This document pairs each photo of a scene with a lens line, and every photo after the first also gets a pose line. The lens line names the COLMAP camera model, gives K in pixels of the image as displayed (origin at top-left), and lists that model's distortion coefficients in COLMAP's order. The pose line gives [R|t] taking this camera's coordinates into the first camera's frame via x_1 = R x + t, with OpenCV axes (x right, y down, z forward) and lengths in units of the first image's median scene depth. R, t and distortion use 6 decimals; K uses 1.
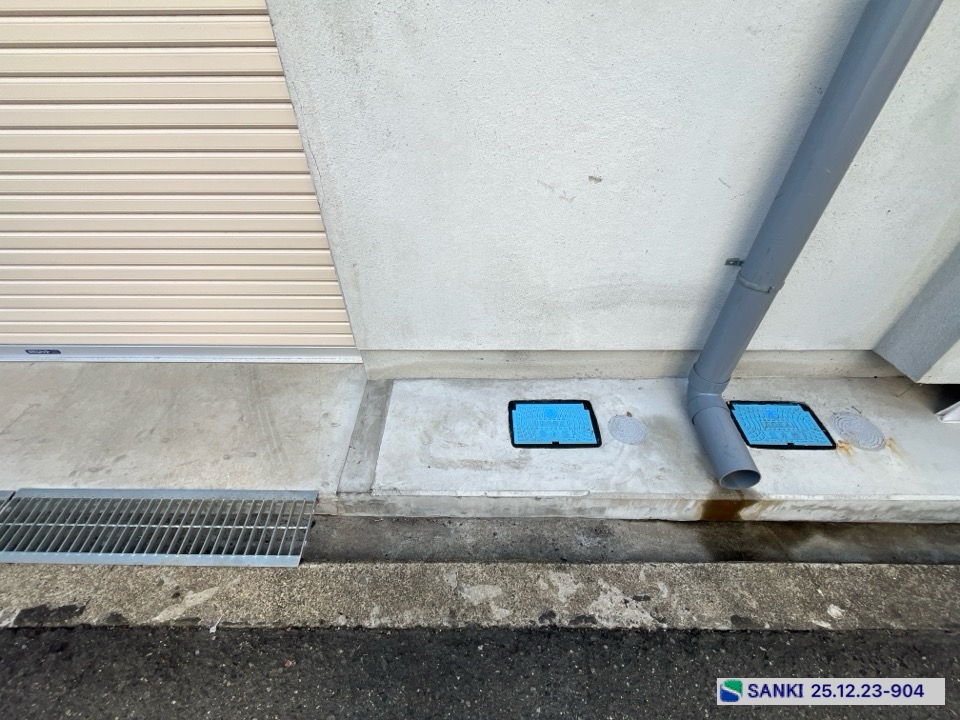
lens RADIAL K [[389.2, 0, 476.8], [0, 389.2, 360.6], [0, 0, 1]] dist [-0.002874, -0.000041]
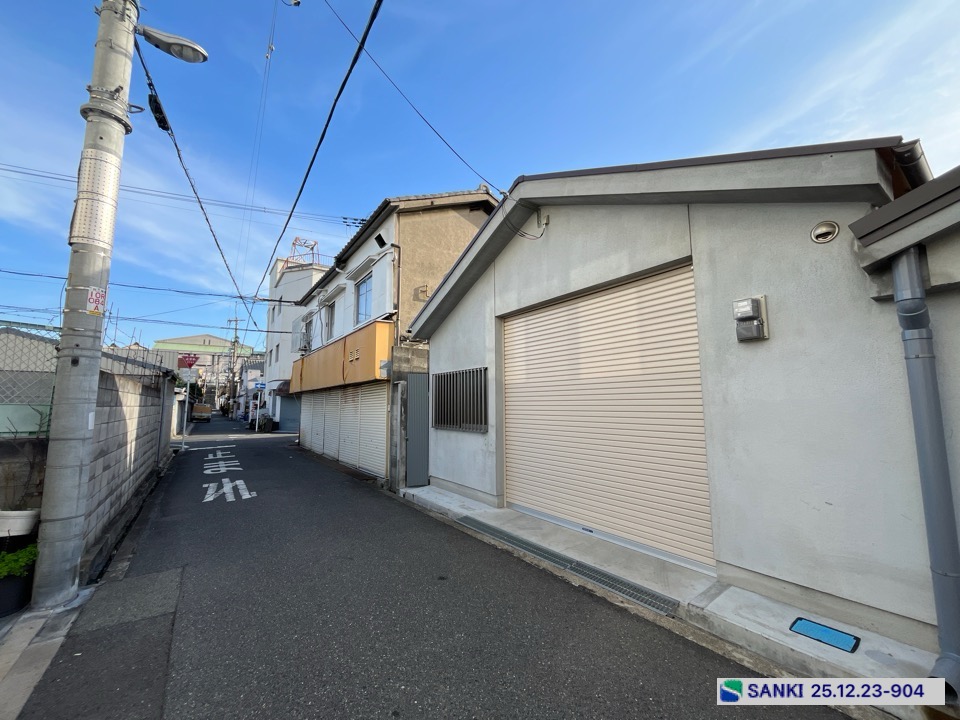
lens RADIAL K [[389.2, 0, 477.0], [0, 389.2, 361.1], [0, 0, 1]] dist [-0.002874, -0.000041]
pose [[0.576091, -0.092149, -0.812175, 0.923028], [-0.524177, 0.720763, -0.453585, 0.986701], [0.627183, 0.687030, 0.366922, -1.627394]]
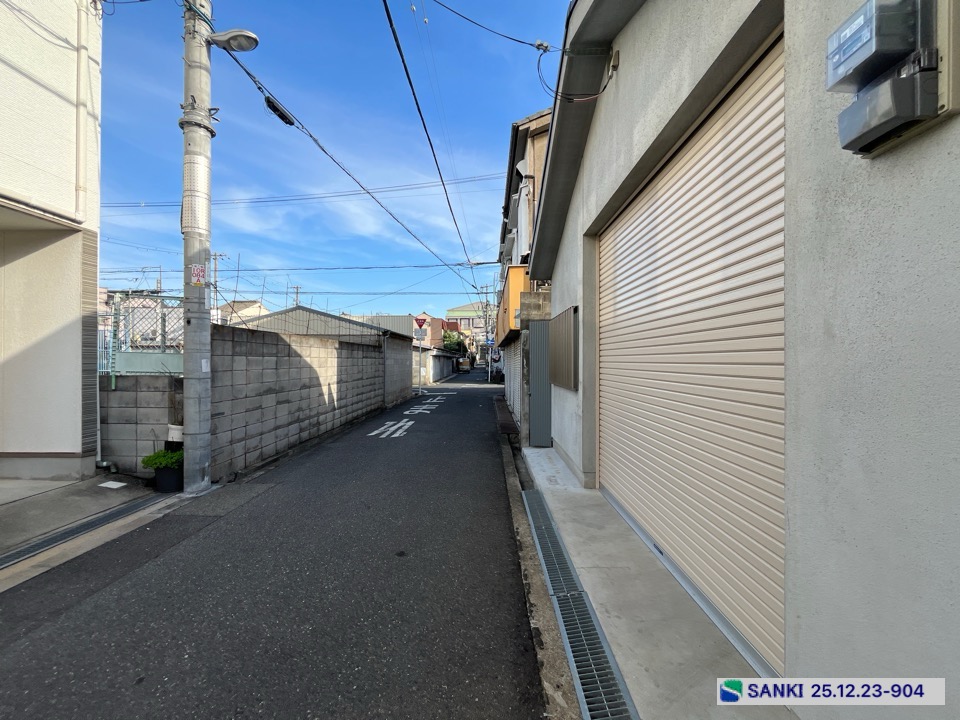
lens RADIAL K [[389.2, 0, 477.0], [0, 389.2, 360.9], [0, 0, 1]] dist [-0.002874, -0.000041]
pose [[-0.019158, 0.002315, -0.999814, 0.744740], [-0.644852, 0.764177, 0.014126, -0.218025], [0.764068, 0.645002, -0.013148, -0.120002]]
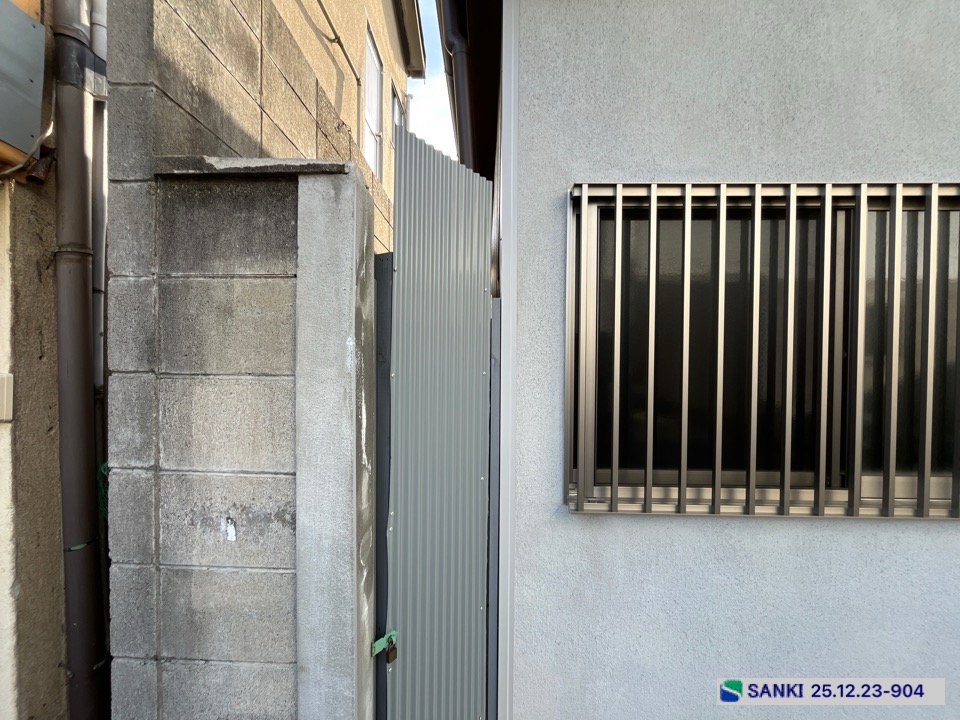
lens RADIAL K [[389.2, 0, 478.2], [0, 389.2, 360.4], [0, 0, 1]] dist [-0.002874, -0.000041]
pose [[0.999729, 0.010924, -0.020572, -4.301635], [-0.021495, 0.772842, -0.634234, -0.218024], [0.008970, 0.634504, 0.772867, -0.256458]]
